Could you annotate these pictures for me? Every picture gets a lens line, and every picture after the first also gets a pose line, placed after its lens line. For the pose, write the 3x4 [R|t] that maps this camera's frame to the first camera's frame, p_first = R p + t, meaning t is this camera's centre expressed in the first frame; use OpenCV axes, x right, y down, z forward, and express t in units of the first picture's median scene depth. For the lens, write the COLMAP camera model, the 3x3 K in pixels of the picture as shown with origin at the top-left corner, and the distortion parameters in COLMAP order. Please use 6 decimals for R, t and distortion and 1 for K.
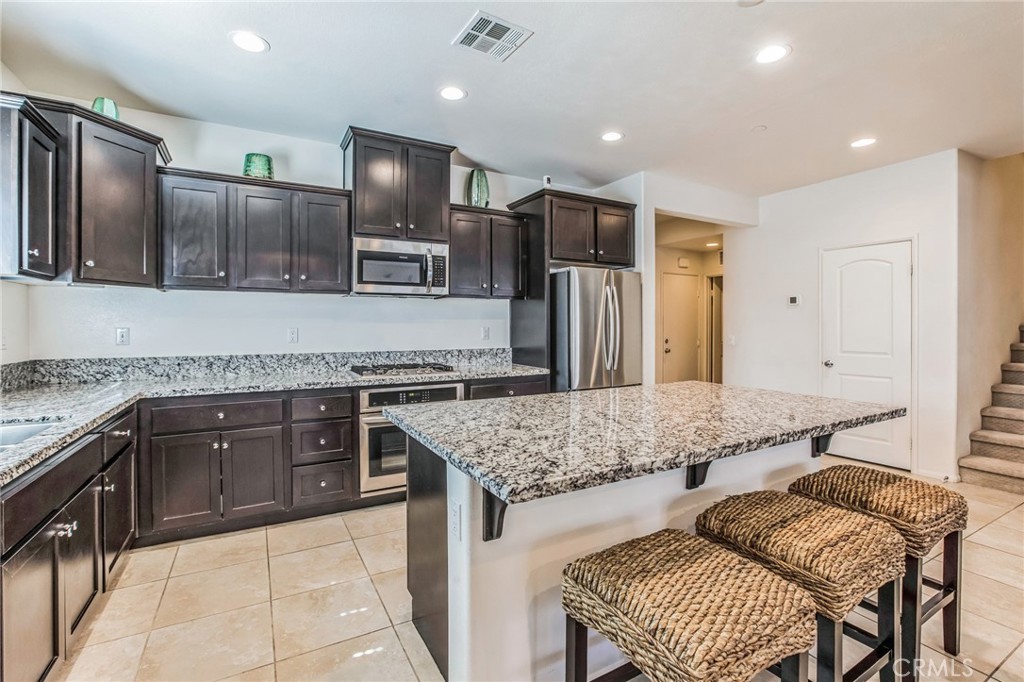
lens RADIAL K [[460.8, 0, 513.3], [0, 460.8, 325.6], [0, 0, 1]] dist [-0.020997, 0.001722]
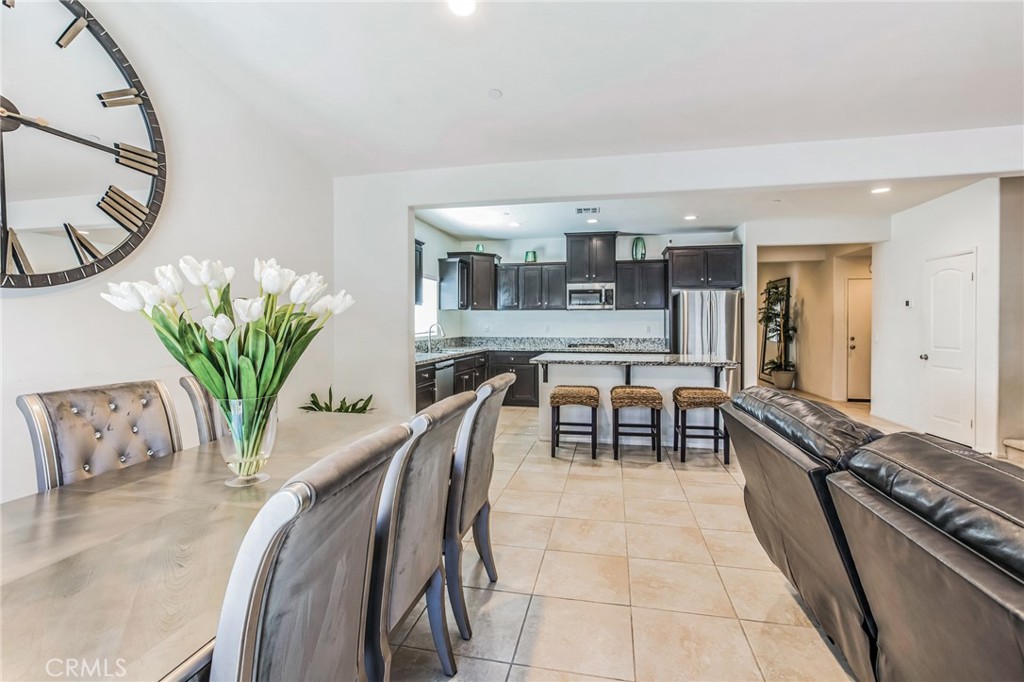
lens RADIAL K [[460.8, 0, 526.6], [0, 460.8, 321.0], [0, 0, 1]] dist [-0.020997, 0.001722]
pose [[0.769902, -0.004986, -0.638143, 0.849588], [-0.001430, 0.999953, -0.009537, 0.003862], [0.638161, 0.008255, 0.769859, -0.755590]]
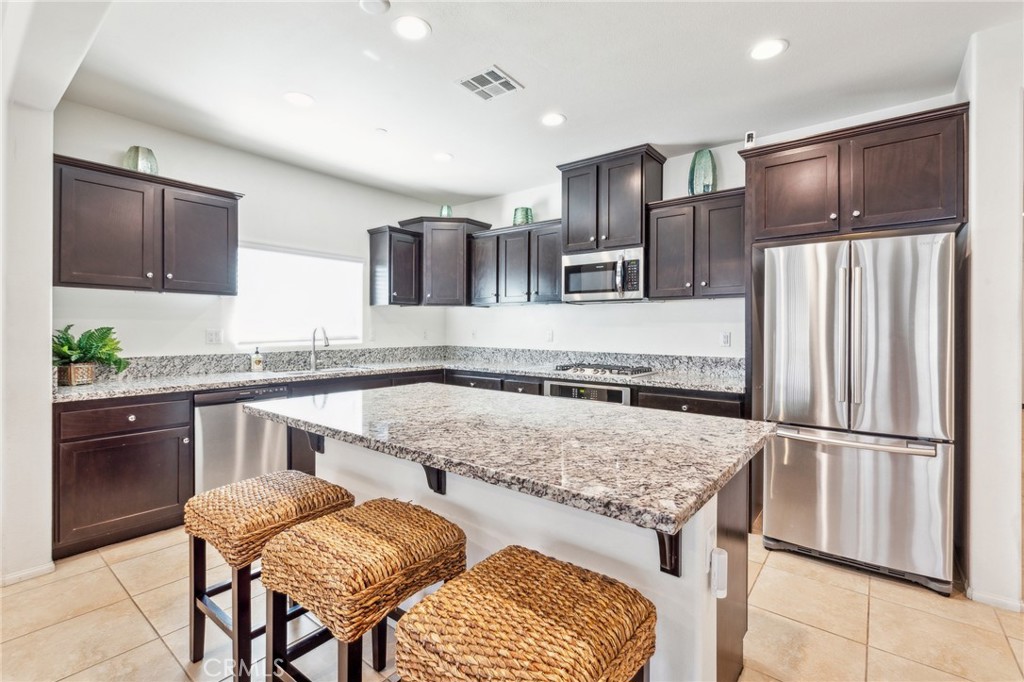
lens RADIAL K [[460.8, 0, 512.4], [0, 460.8, 336.5], [0, 0, 1]] dist [-0.020997, 0.001722]
pose [[0.380976, 0.019006, -0.924389, 0.698977], [-0.007977, 0.999819, 0.017270, 0.000093], [0.924550, 0.000795, 0.381059, 0.395612]]
